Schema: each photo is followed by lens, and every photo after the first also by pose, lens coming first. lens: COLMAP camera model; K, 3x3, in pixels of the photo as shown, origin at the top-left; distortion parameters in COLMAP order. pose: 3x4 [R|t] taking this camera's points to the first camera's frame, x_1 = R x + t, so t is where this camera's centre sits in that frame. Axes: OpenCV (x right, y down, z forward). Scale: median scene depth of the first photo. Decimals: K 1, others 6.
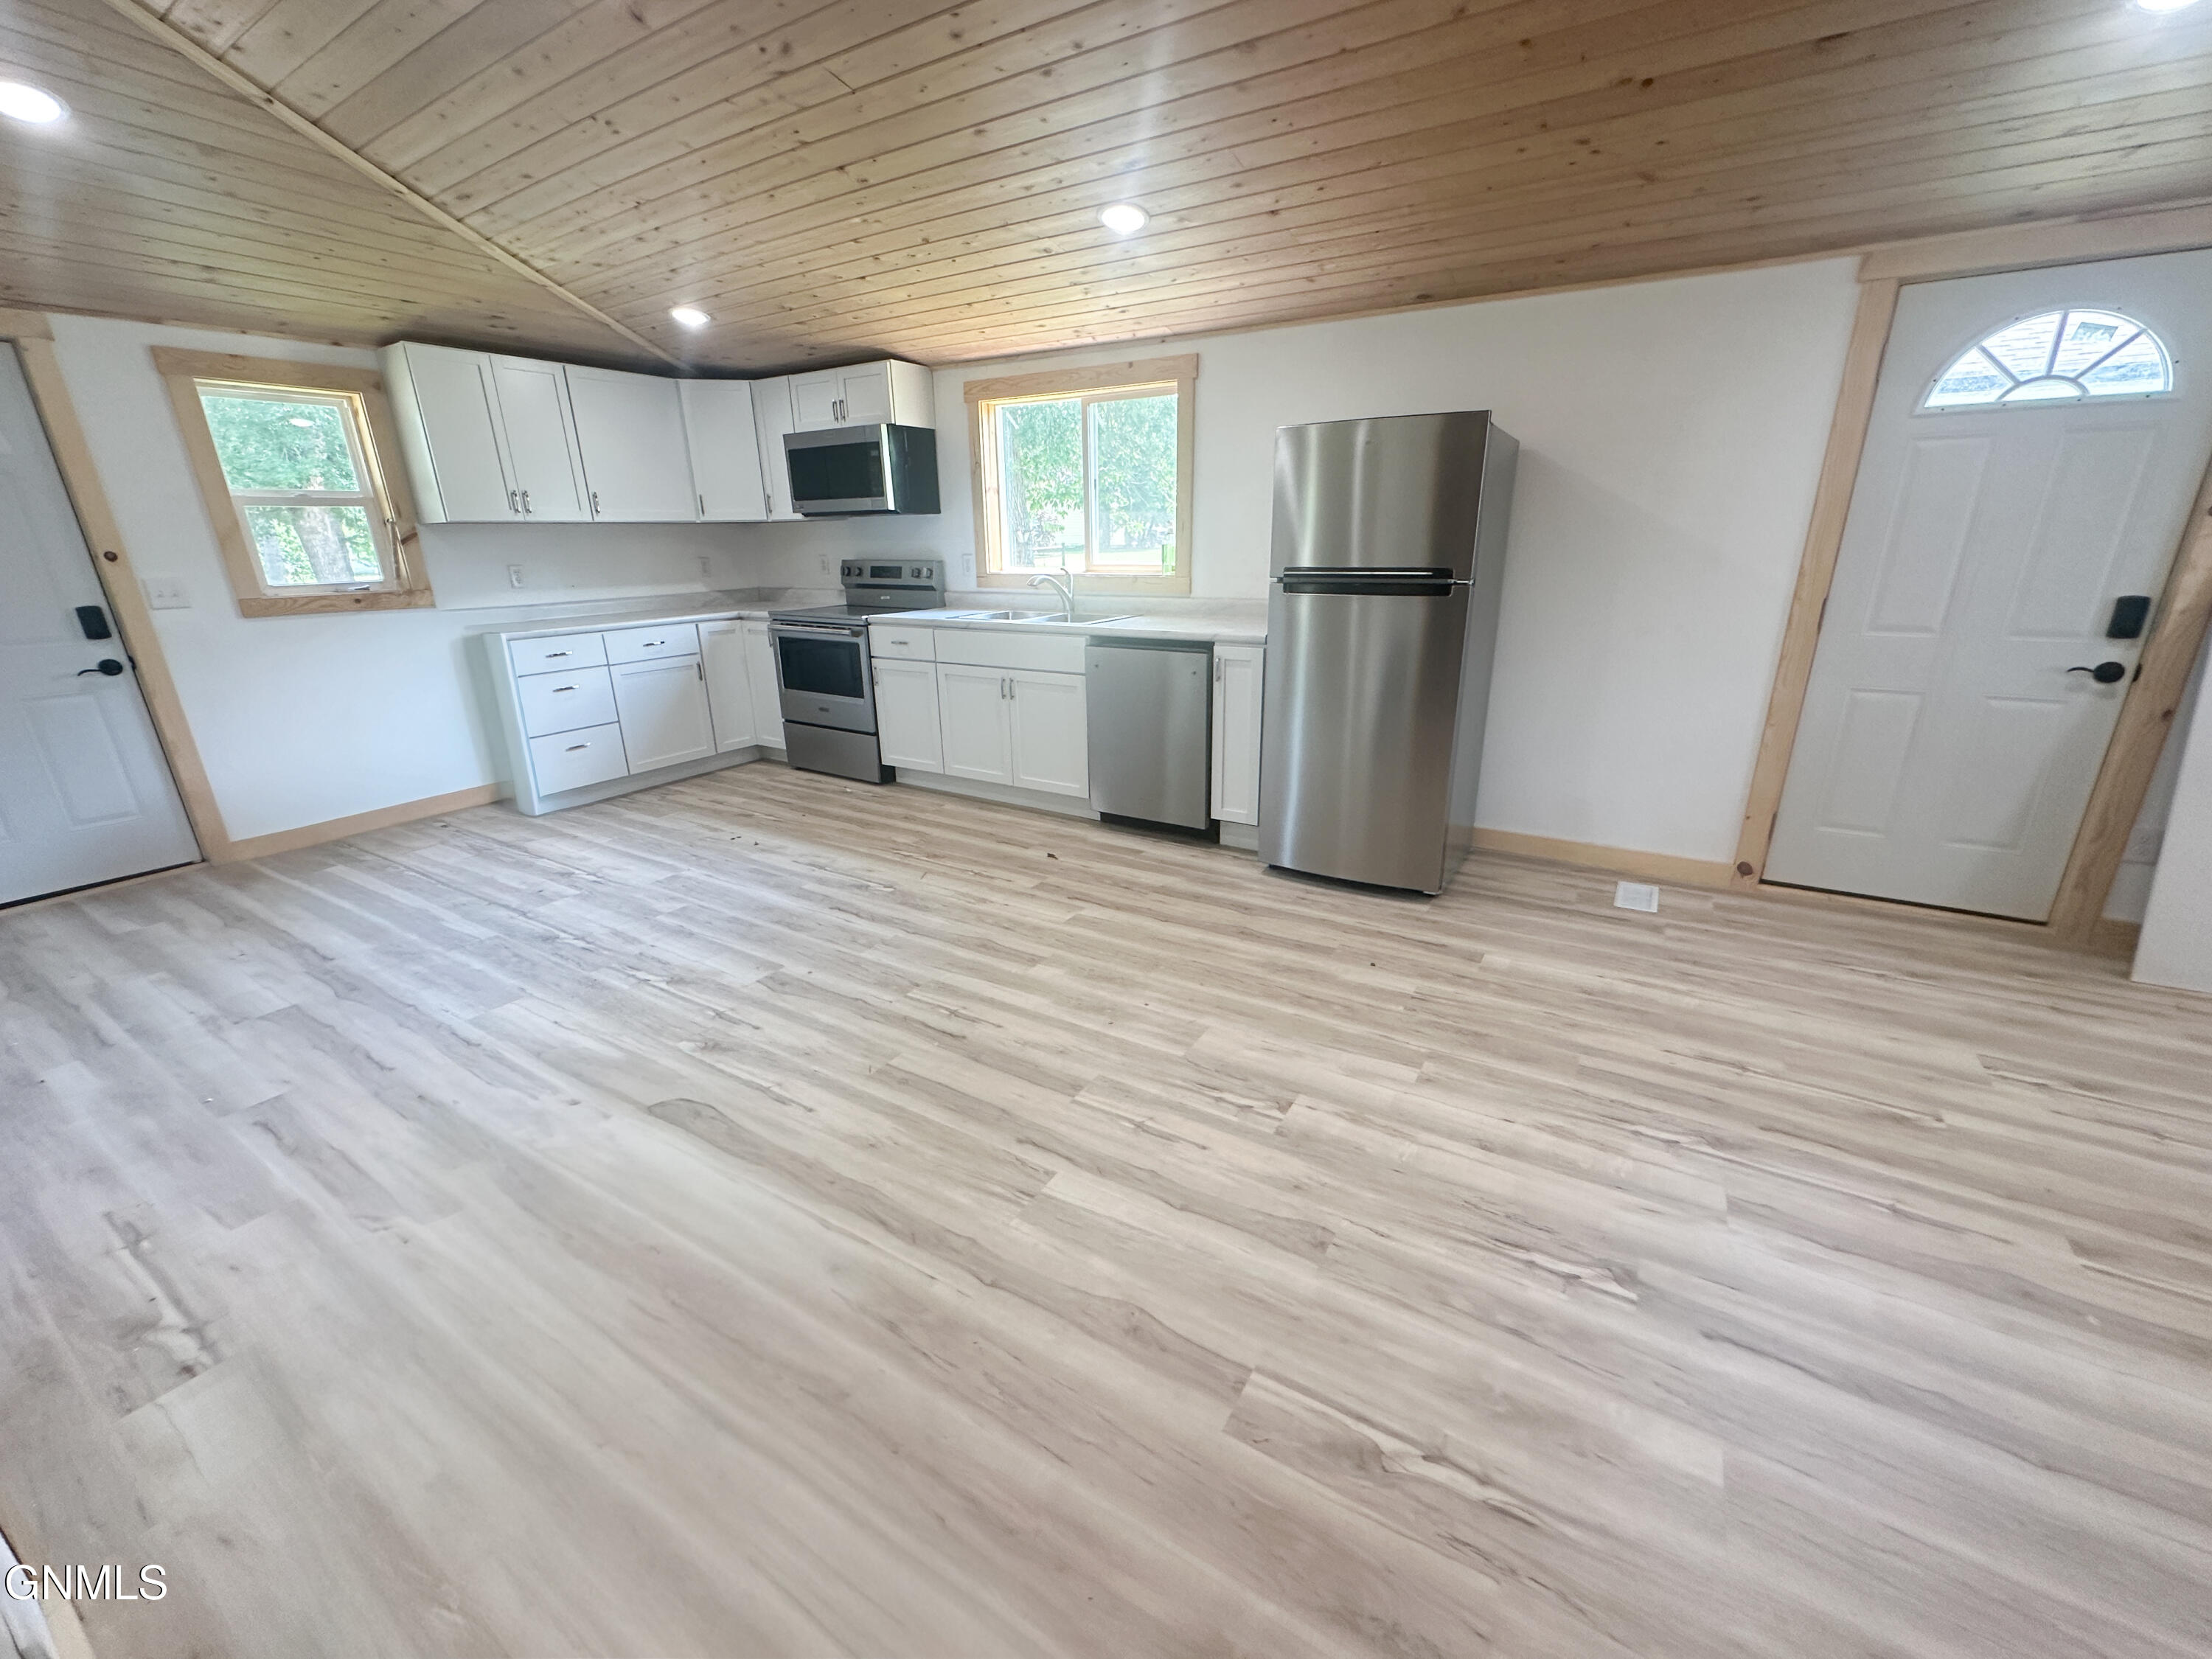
lens RADIAL K [[888.2, 0, 1127.3], [0, 888.2, 836.7], [0, 0, 1]] dist [-0.005901, 0.001206]
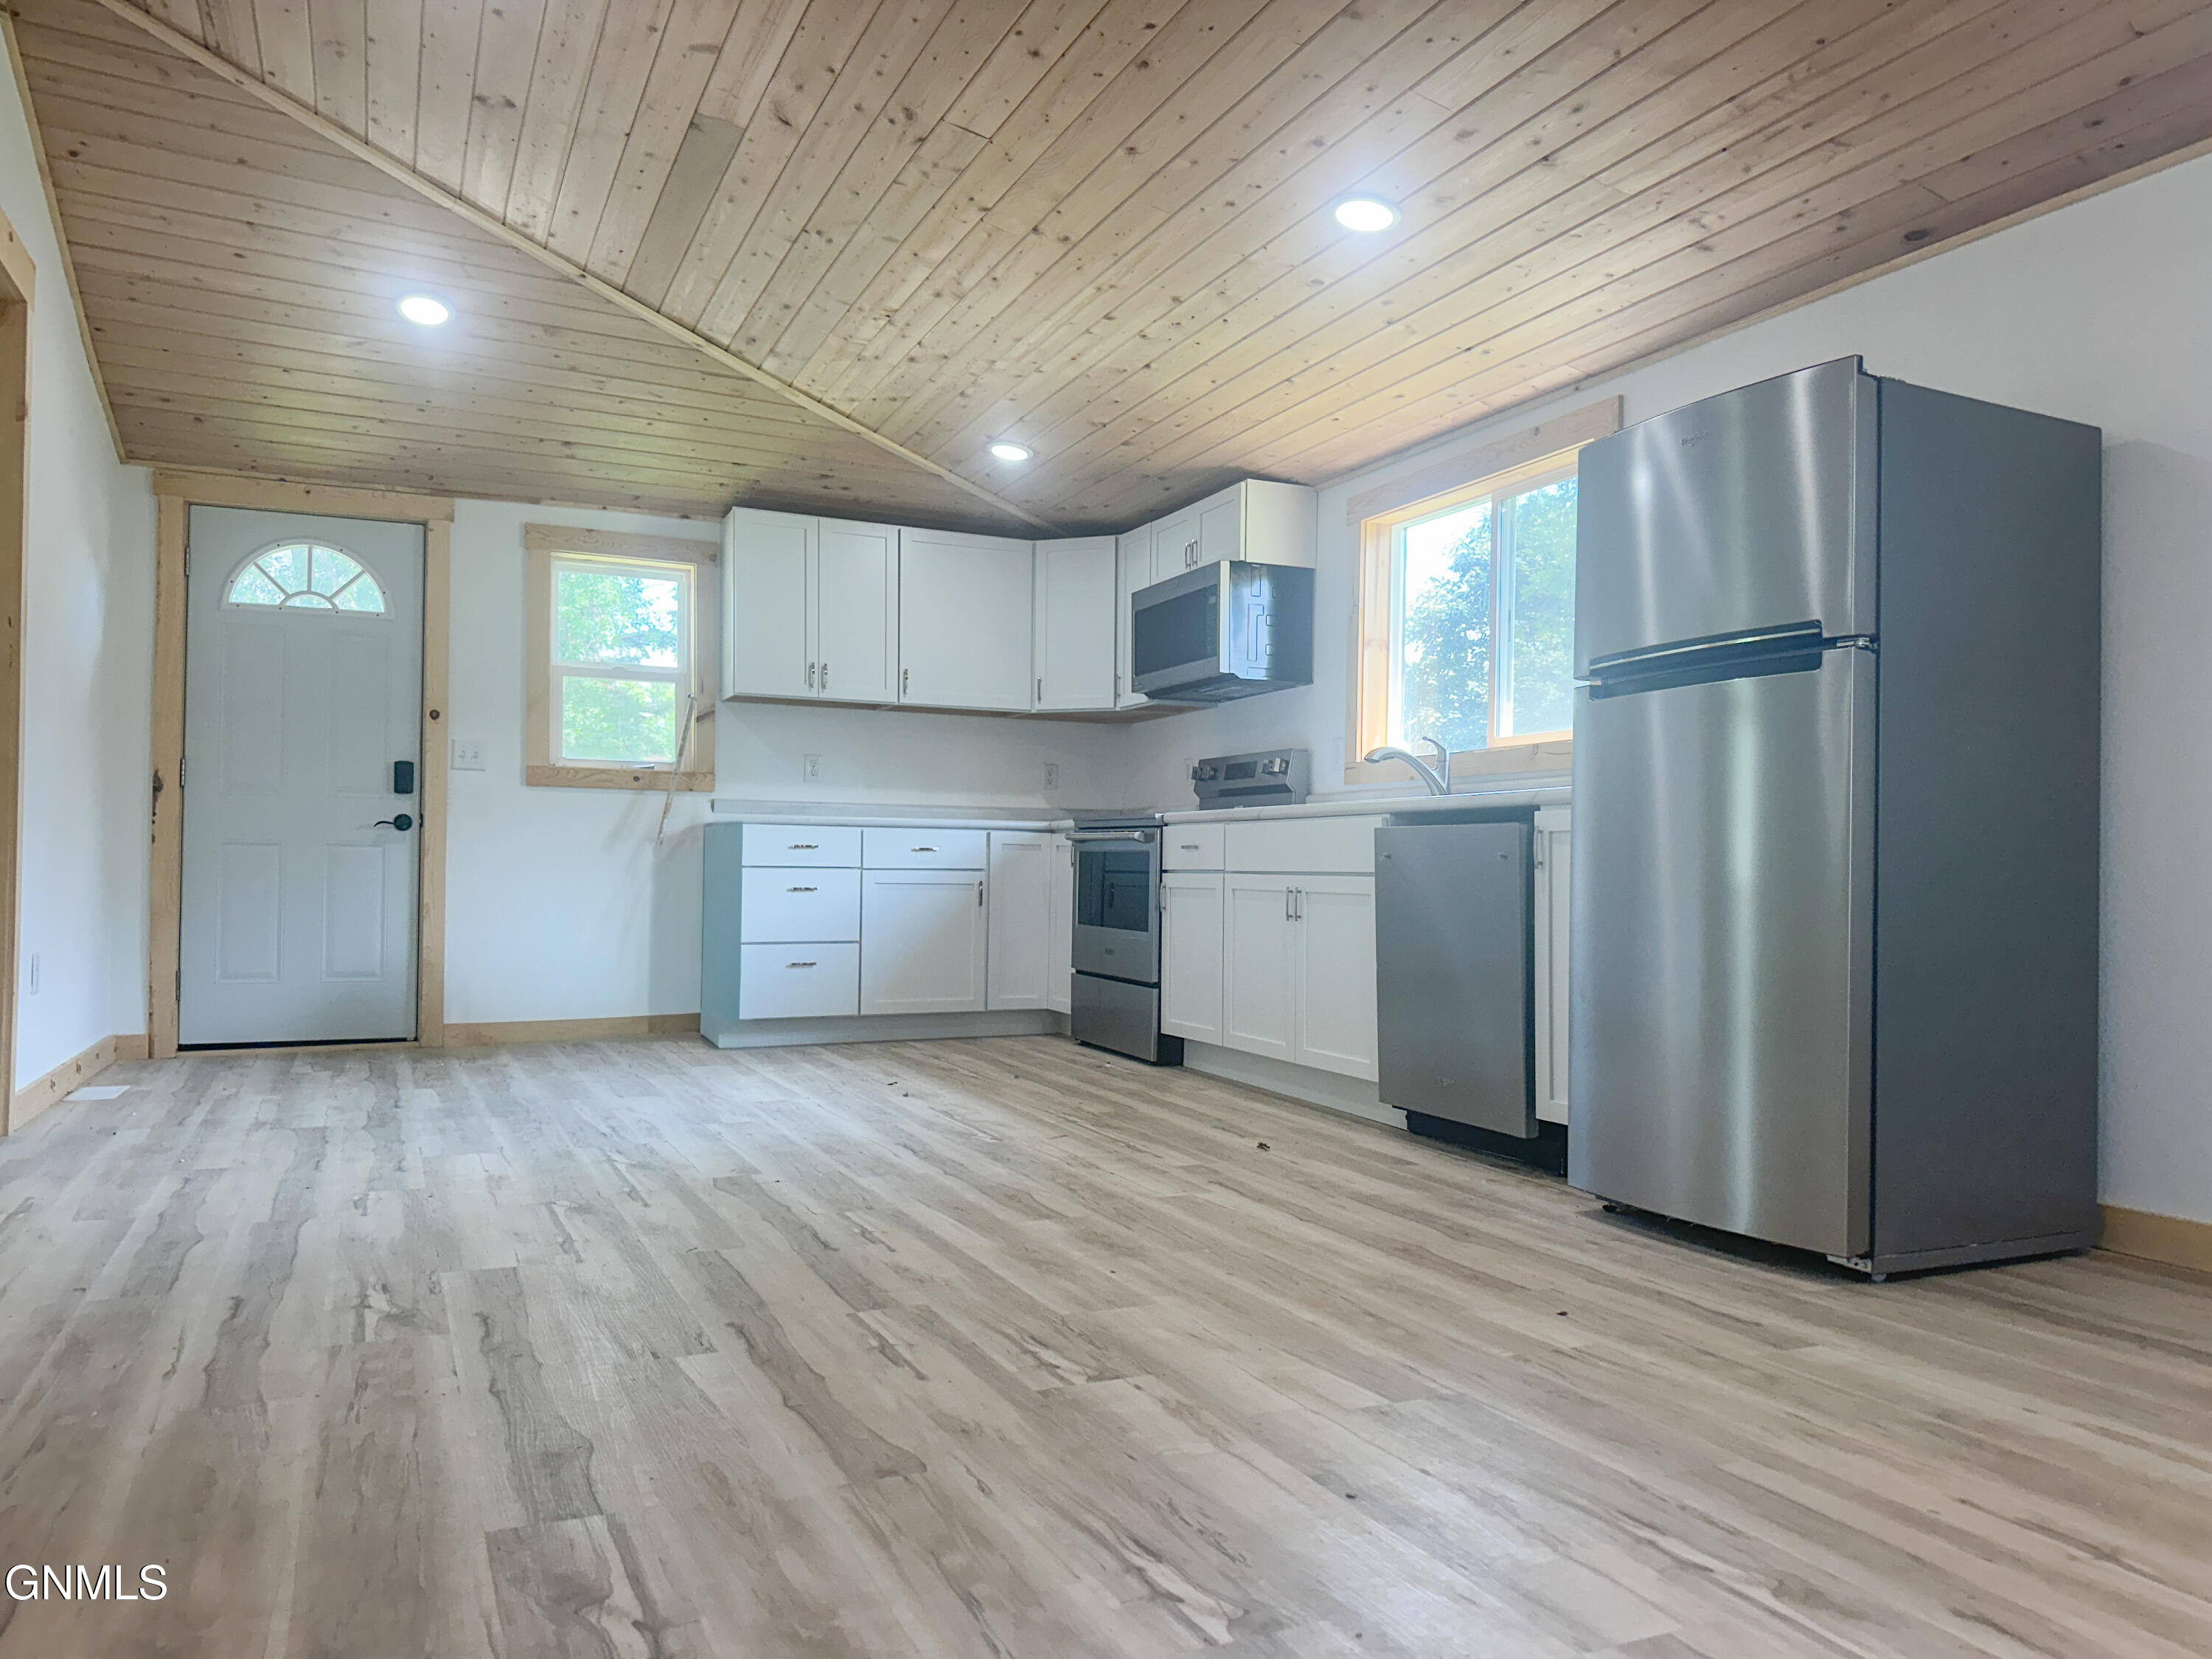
lens RADIAL K [[1589.8, 0, 1163.5], [0, 1589.8, 884.0], [0, 0, 1]] dist [0.039833, -0.046835]
pose [[0.838405, 0.021213, -0.544636, 0.483241], [-0.194738, 0.944946, -0.262973, 0.163557], [0.509072, 0.326539, 0.796378, 0.040272]]
